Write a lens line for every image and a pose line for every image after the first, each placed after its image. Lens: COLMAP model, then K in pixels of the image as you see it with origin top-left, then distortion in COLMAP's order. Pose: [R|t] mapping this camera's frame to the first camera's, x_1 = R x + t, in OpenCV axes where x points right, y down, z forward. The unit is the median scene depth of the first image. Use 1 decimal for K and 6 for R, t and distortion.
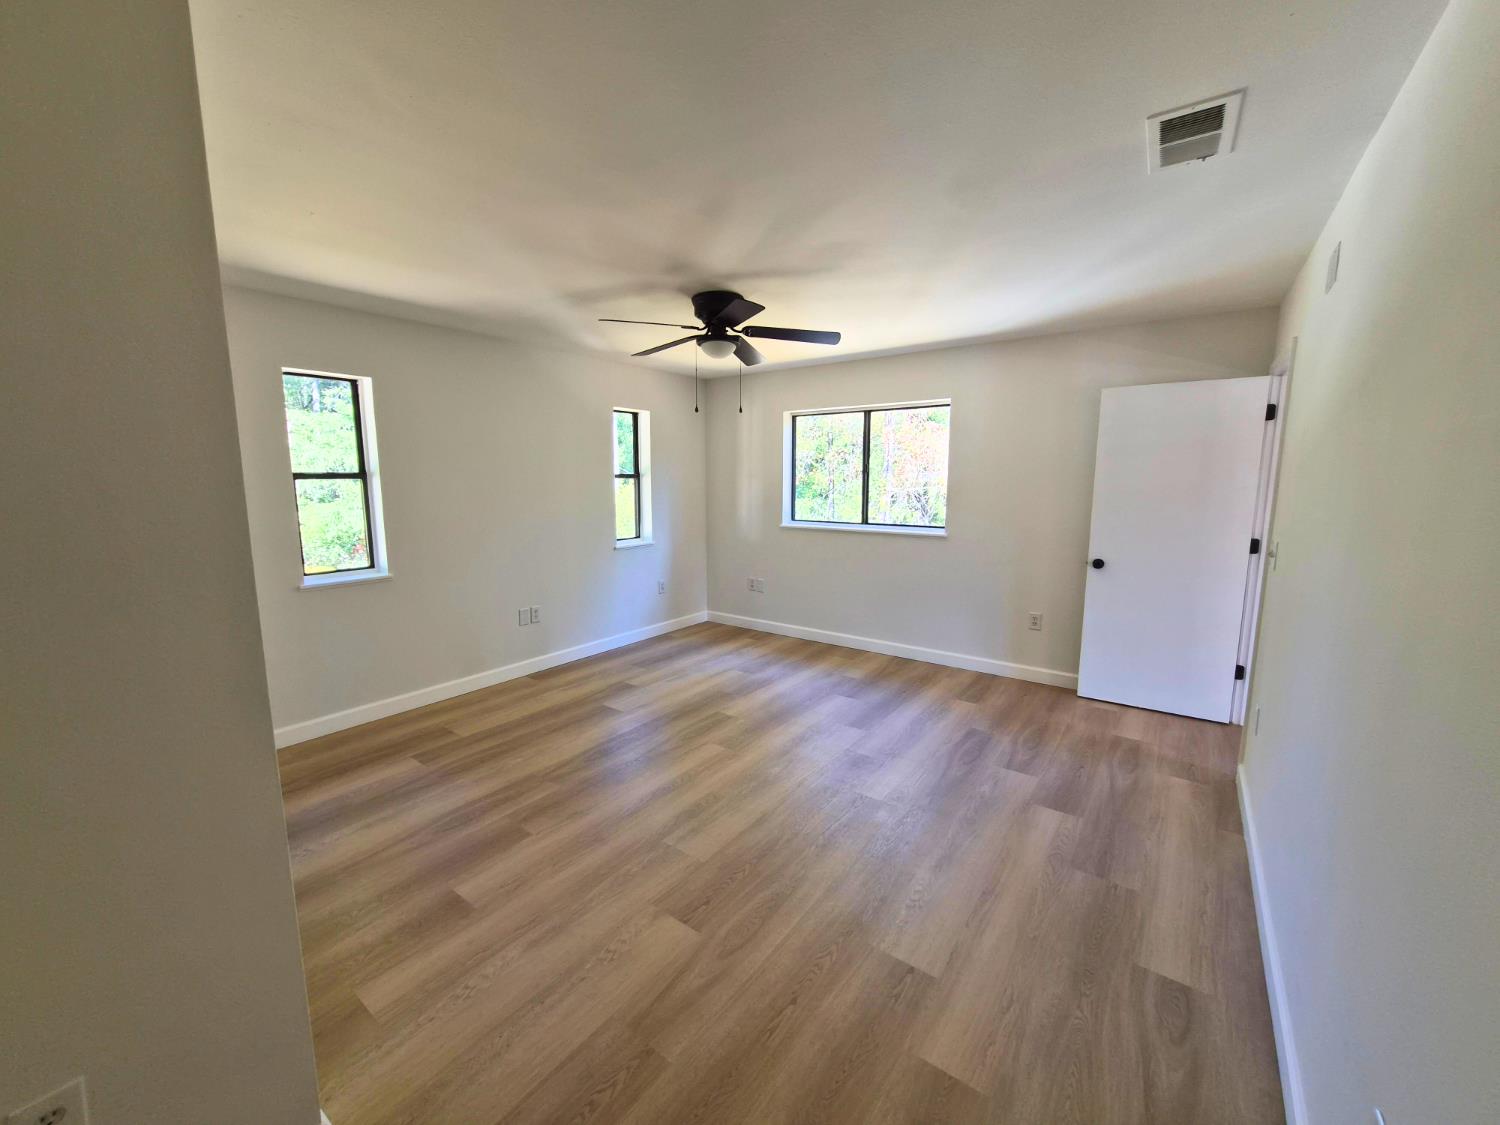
lens RADIAL K [[596.0, 0, 750.3], [0, 596.0, 560.4], [0, 0, 1]] dist [0.000483, 0.000156]
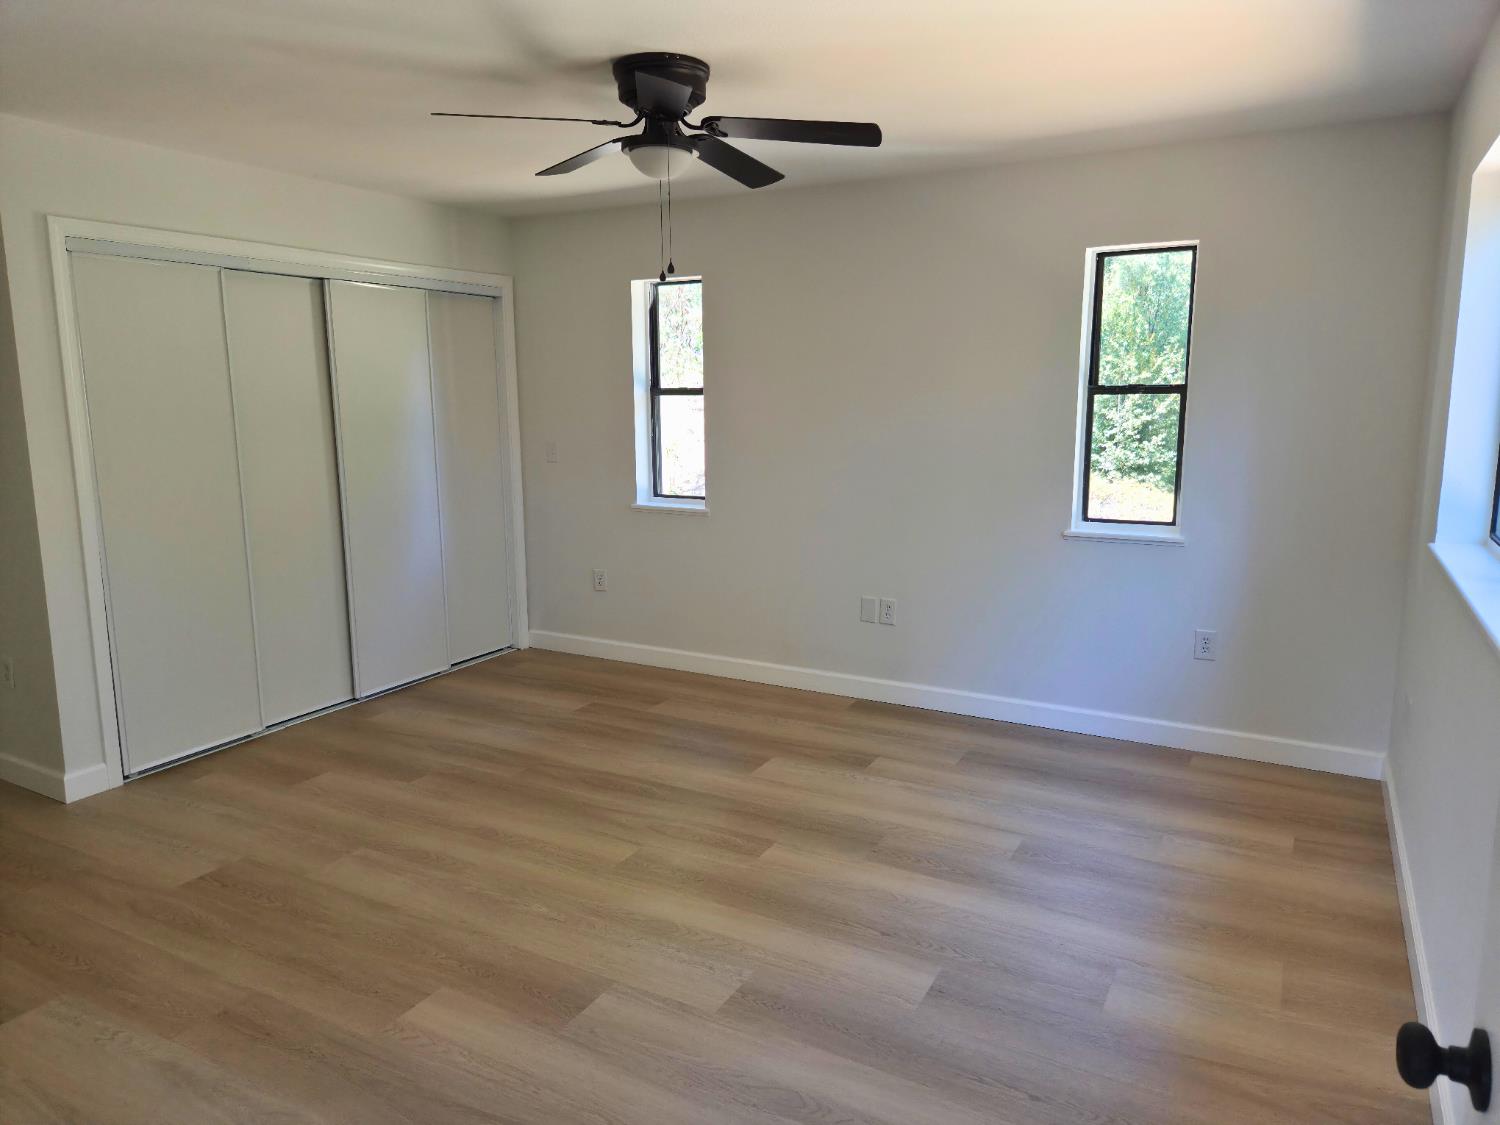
lens RADIAL K [[1007.5, 0, 751.4], [0, 1007.5, 561.8], [0, 0, 1]] dist [0.078847, -0.059233]
pose [[0.128341, 0.169388, -0.977157, 0.783864], [-0.132076, 0.979448, 0.152438, -0.127453], [0.982896, 0.109495, 0.148075, 0.810290]]
